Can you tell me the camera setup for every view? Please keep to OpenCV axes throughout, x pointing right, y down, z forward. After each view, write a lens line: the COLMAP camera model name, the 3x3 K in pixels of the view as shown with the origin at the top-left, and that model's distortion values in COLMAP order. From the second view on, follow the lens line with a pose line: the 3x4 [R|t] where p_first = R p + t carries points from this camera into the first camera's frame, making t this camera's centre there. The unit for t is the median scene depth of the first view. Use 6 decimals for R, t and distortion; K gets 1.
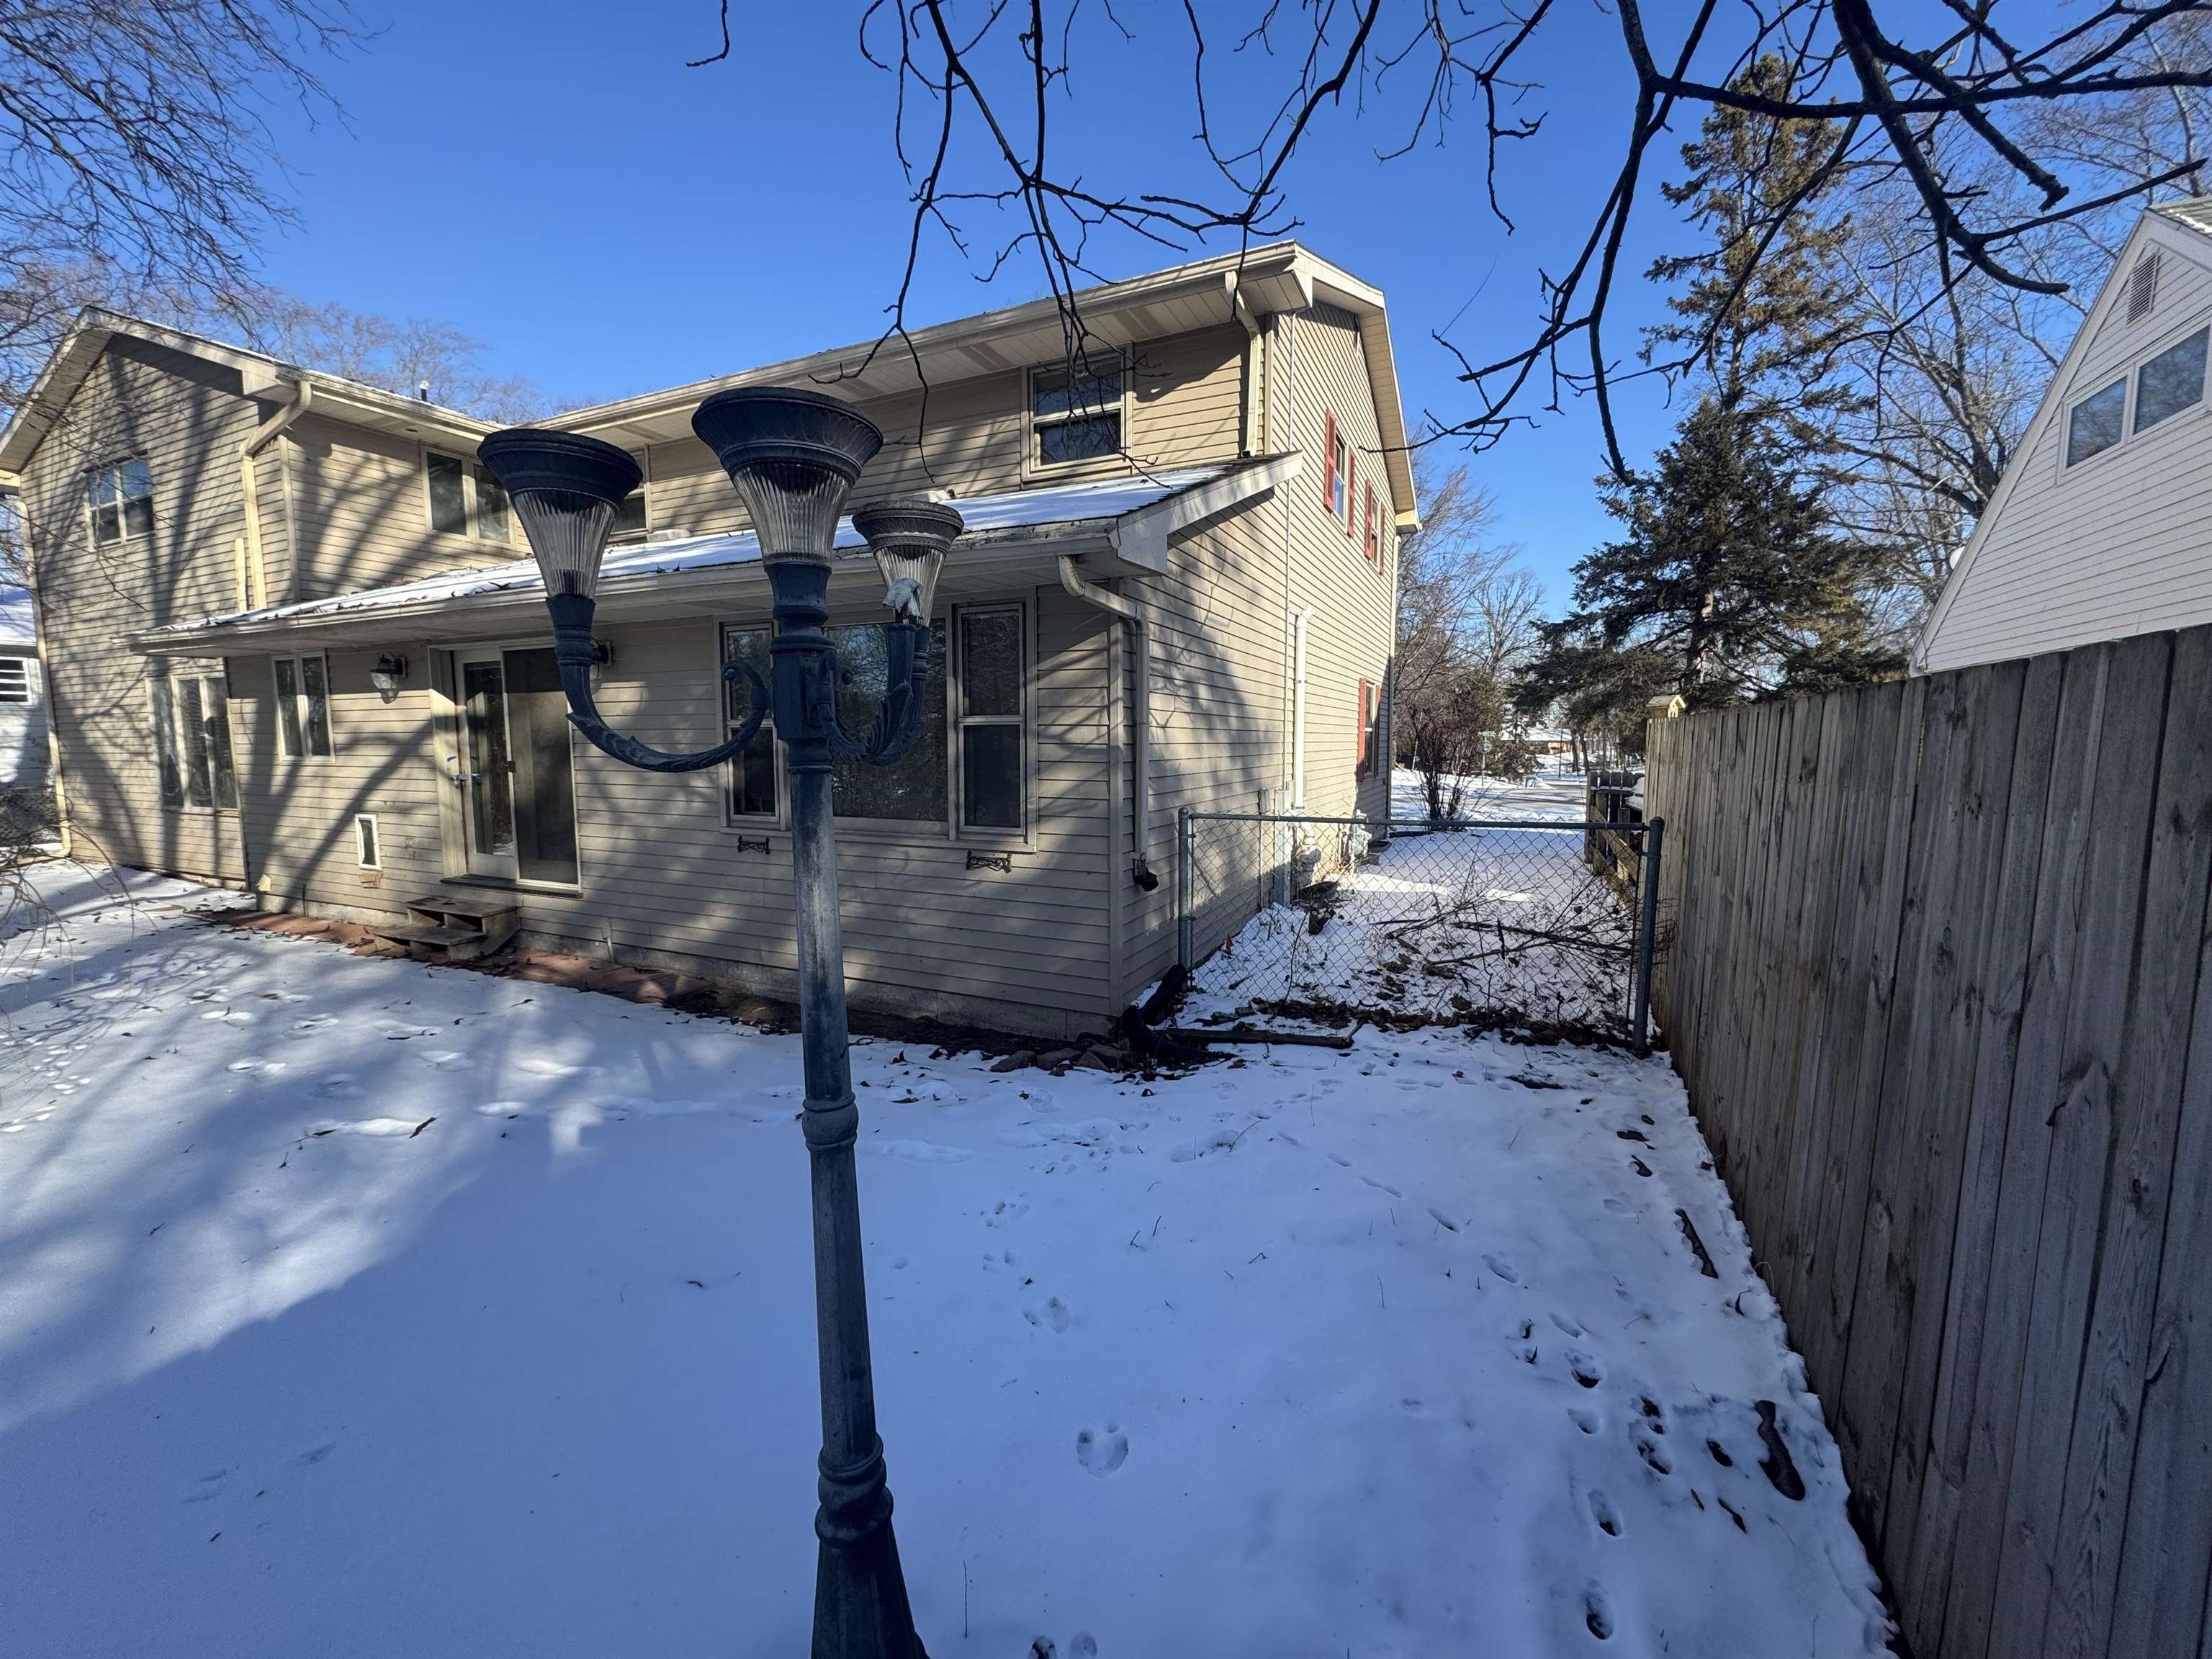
lens RADIAL K [[884.3, 0, 1103.9], [0, 884.3, 835.9], [0, 0, 1]] dist [-0.002761, 0.000711]
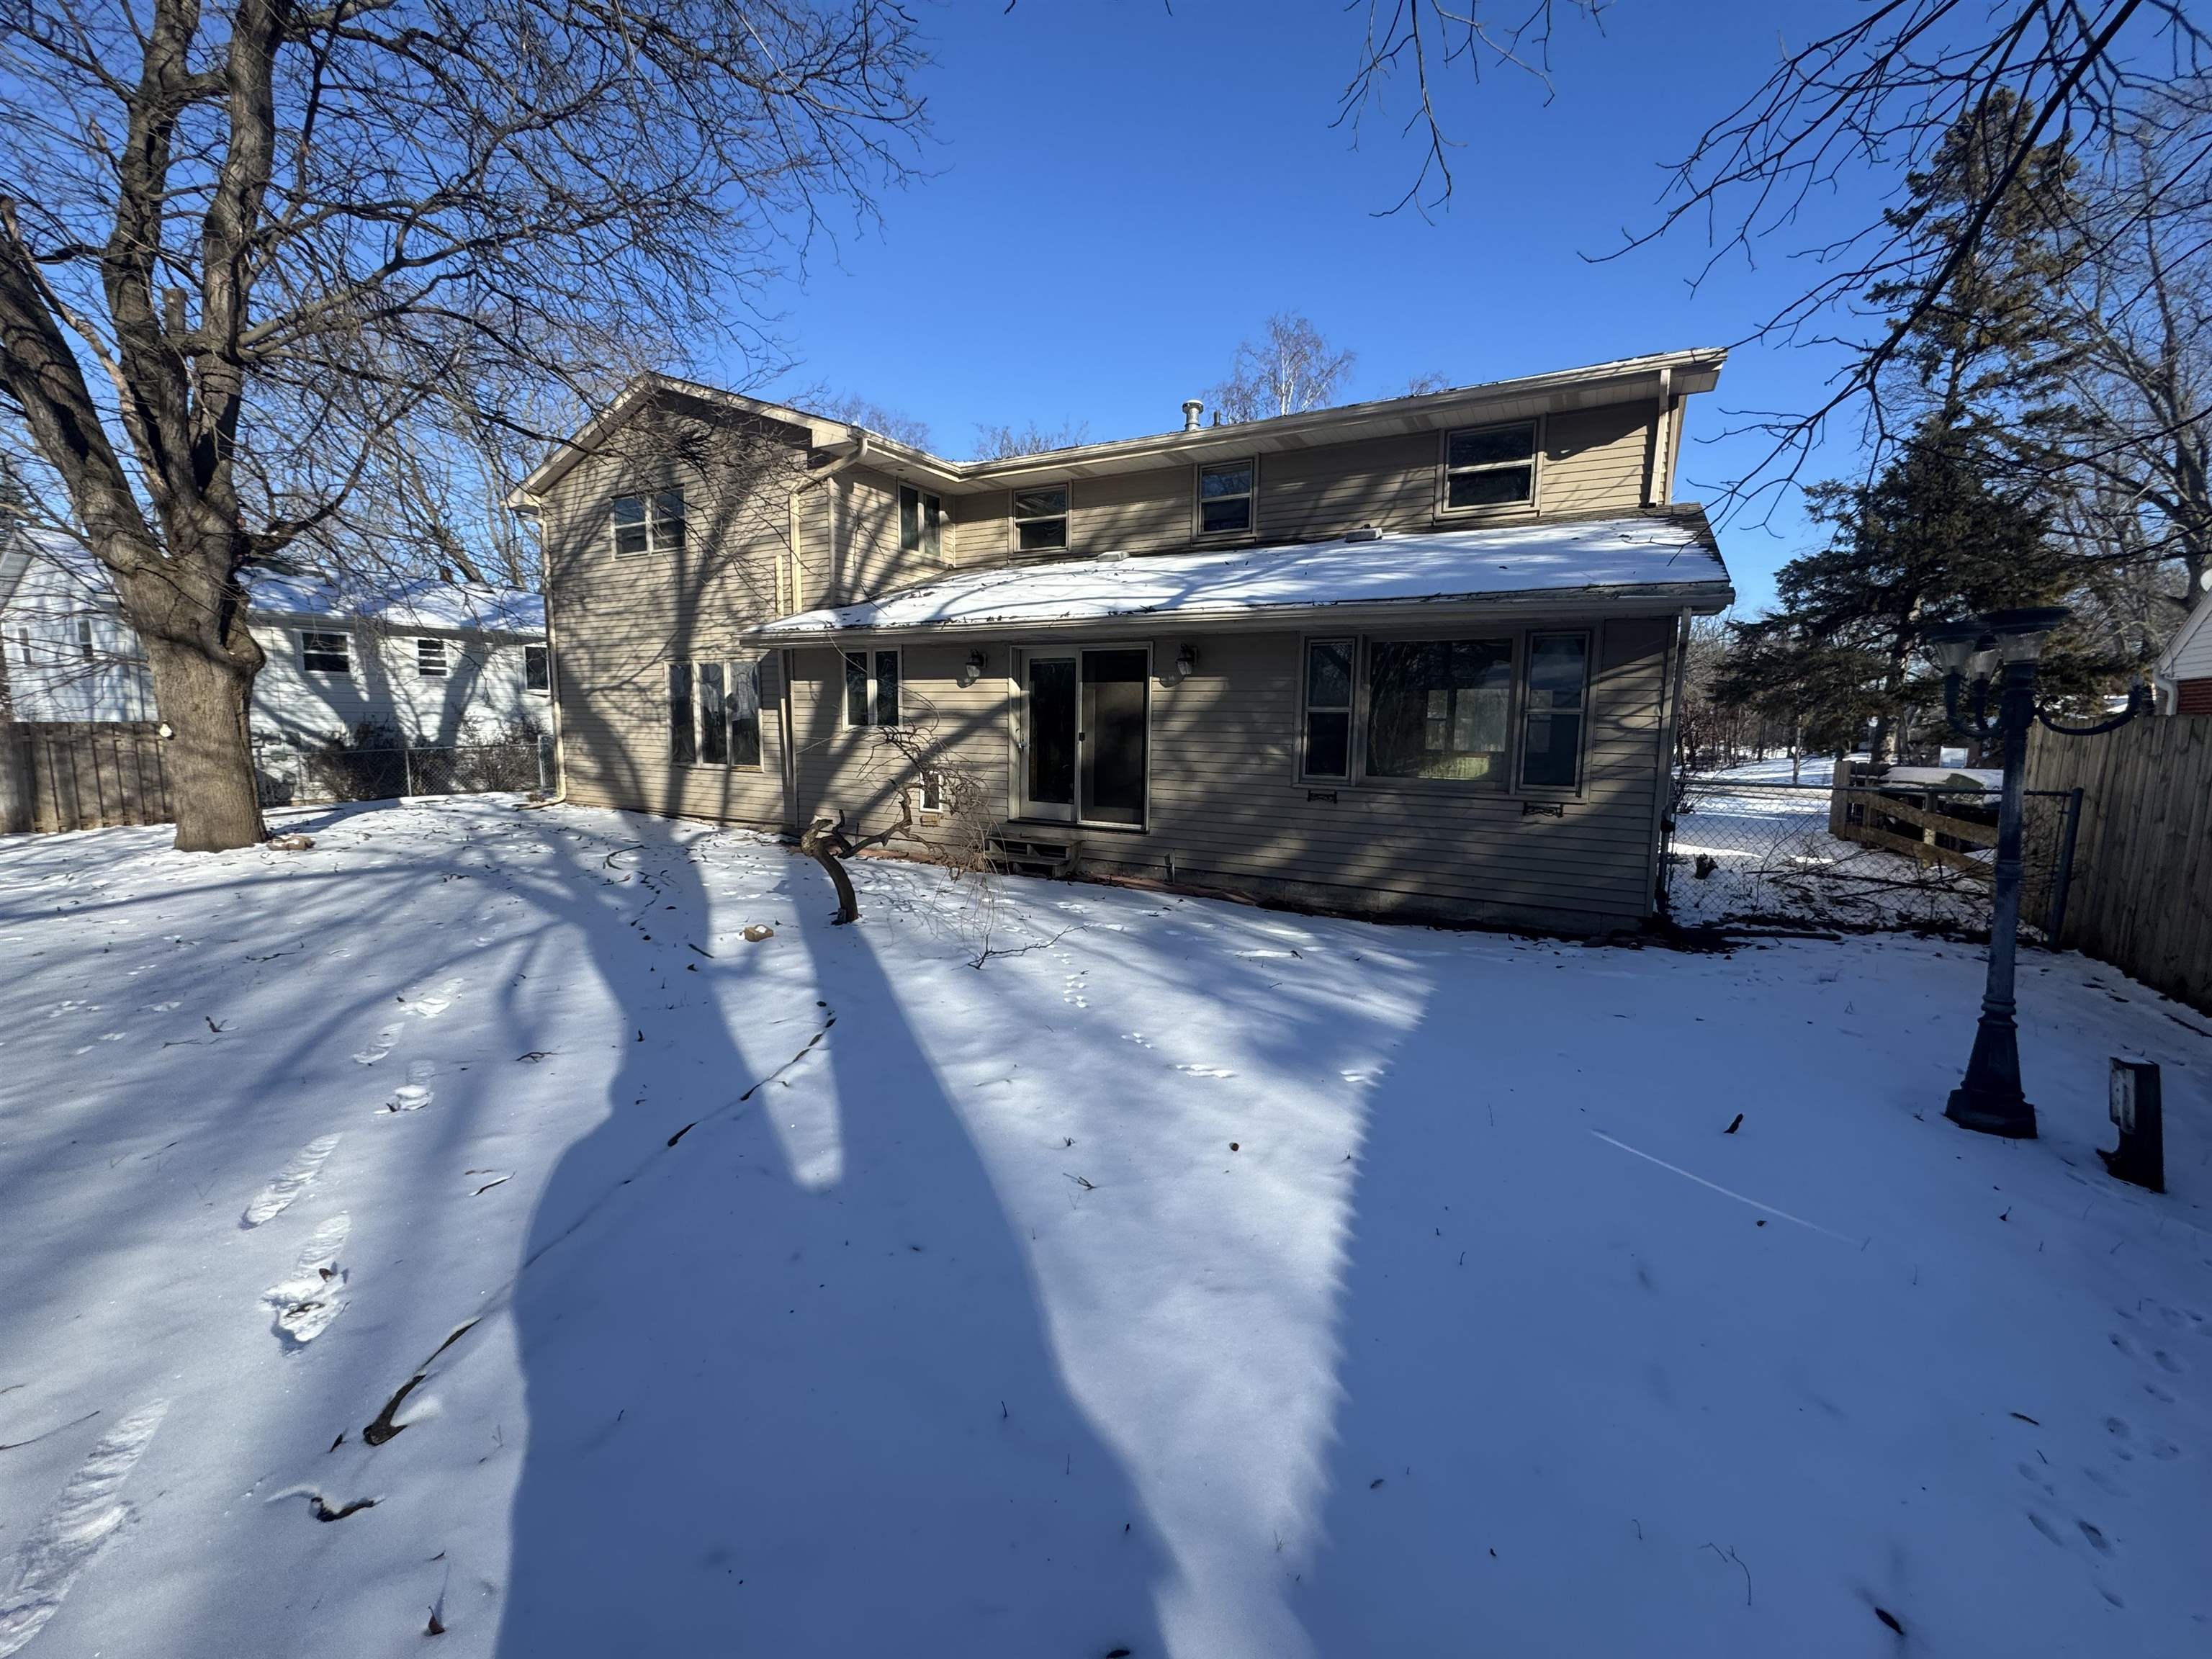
lens RADIAL K [[884.3, 0, 1106.7], [0, 884.3, 831.7], [0, 0, 1]] dist [-0.002761, 0.000711]
pose [[0.997070, 0.028698, -0.070908, -0.381853], [-0.027746, 0.999512, 0.014371, 0.033305], [0.071286, -0.012361, 0.997379, -0.249388]]
